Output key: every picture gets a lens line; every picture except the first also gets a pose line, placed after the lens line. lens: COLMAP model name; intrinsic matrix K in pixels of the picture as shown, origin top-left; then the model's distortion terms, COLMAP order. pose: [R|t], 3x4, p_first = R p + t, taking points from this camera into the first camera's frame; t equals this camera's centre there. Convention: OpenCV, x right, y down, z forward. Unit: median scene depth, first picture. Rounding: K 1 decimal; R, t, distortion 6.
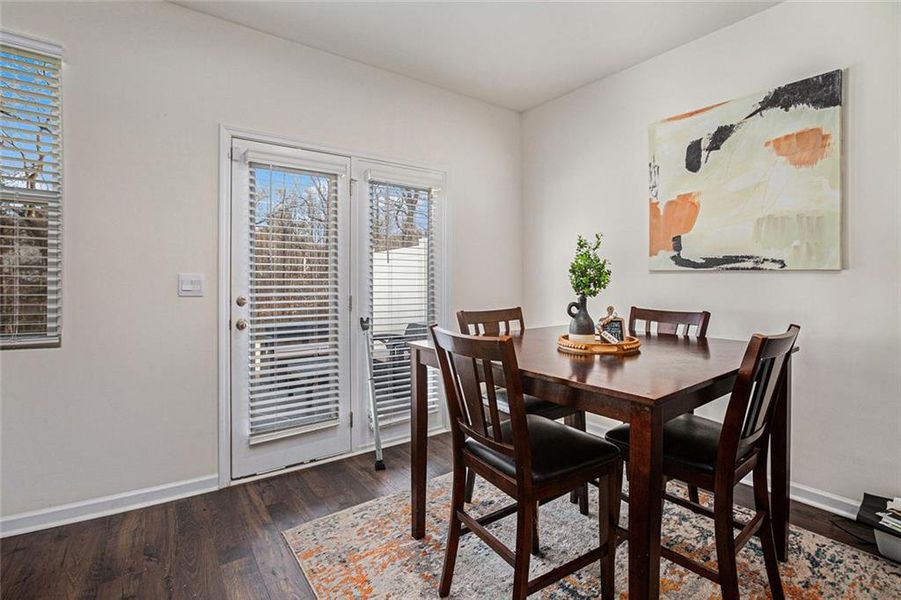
lens RADIAL K [[410.6, 0, 446.8], [0, 410.6, 282.3], [0, 0, 1]] dist [-0.001726, 0.000441]
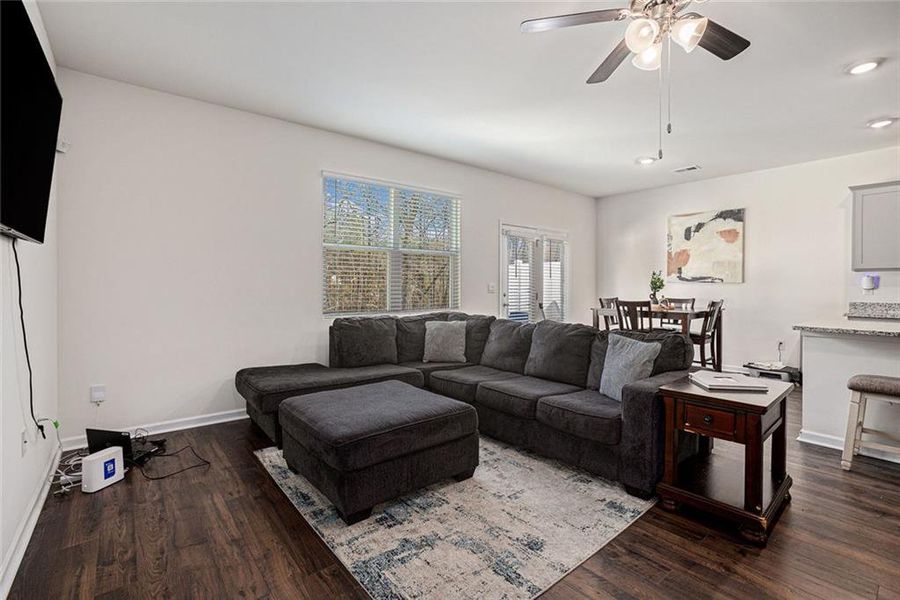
lens RADIAL K [[410.2, 0, 452.9], [0, 410.2, 299.0], [0, 0, 1]] dist [-0.001726, 0.000441]
pose [[0.997189, 0.002985, 0.074866, -1.022141], [-0.004510, 0.999785, 0.020217, 0.026659], [-0.074790, -0.020497, 0.996989, -1.392492]]
